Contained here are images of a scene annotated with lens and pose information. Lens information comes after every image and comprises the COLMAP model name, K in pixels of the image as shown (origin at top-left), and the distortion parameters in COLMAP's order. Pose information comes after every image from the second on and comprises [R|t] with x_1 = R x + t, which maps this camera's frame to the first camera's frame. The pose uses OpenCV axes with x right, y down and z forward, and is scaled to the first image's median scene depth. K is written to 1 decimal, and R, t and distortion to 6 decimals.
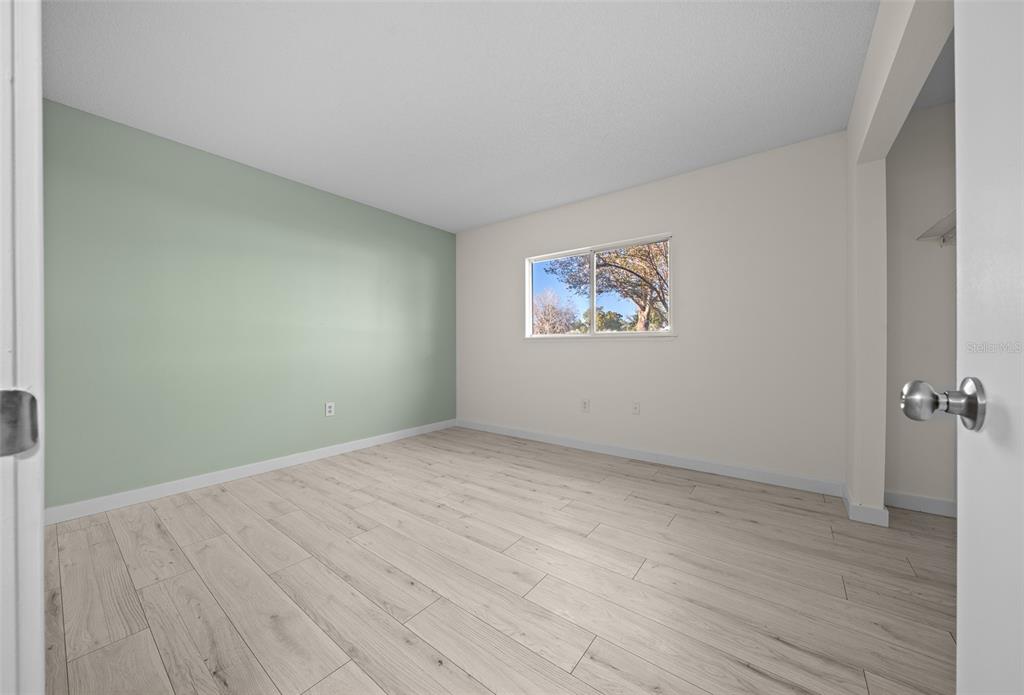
lens RADIAL K [[363.5, 0, 507.2], [0, 363.5, 351.5], [0, 0, 1]] dist [-0.001207, -0.000054]
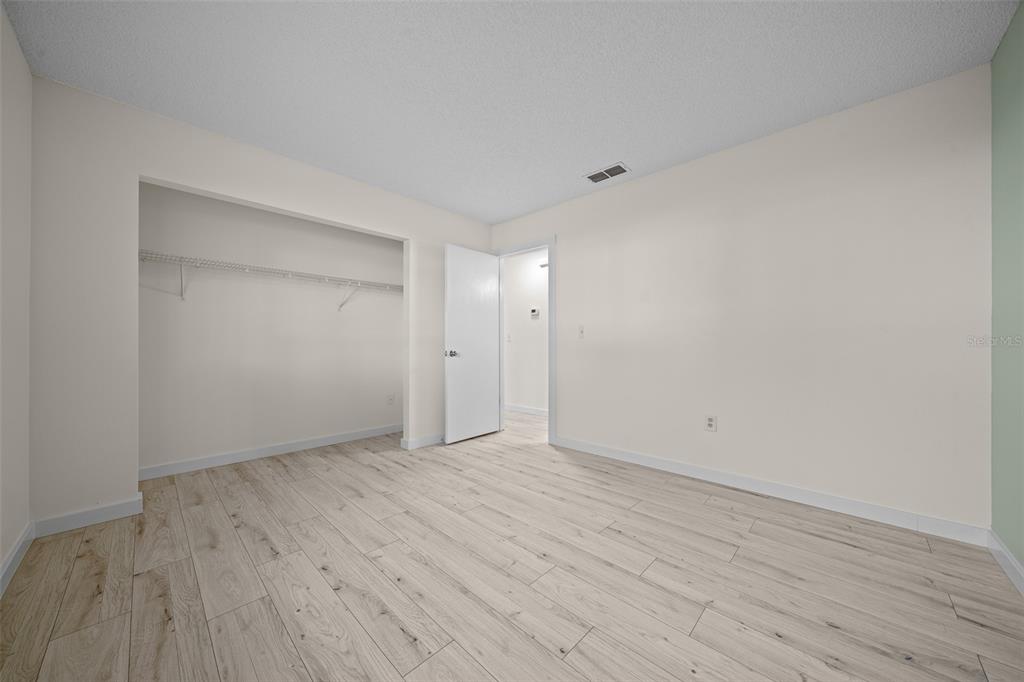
lens RADIAL K [[359.2, 0, 514.9], [0, 359.2, 343.2], [0, 0, 1]] dist [-0.000294, 0.000001]
pose [[-0.994402, 0.003671, 0.105597, -0.216698], [0.003910, 0.999990, 0.002063, -0.020599], [-0.105589, 0.002464, -0.994407, 1.843423]]
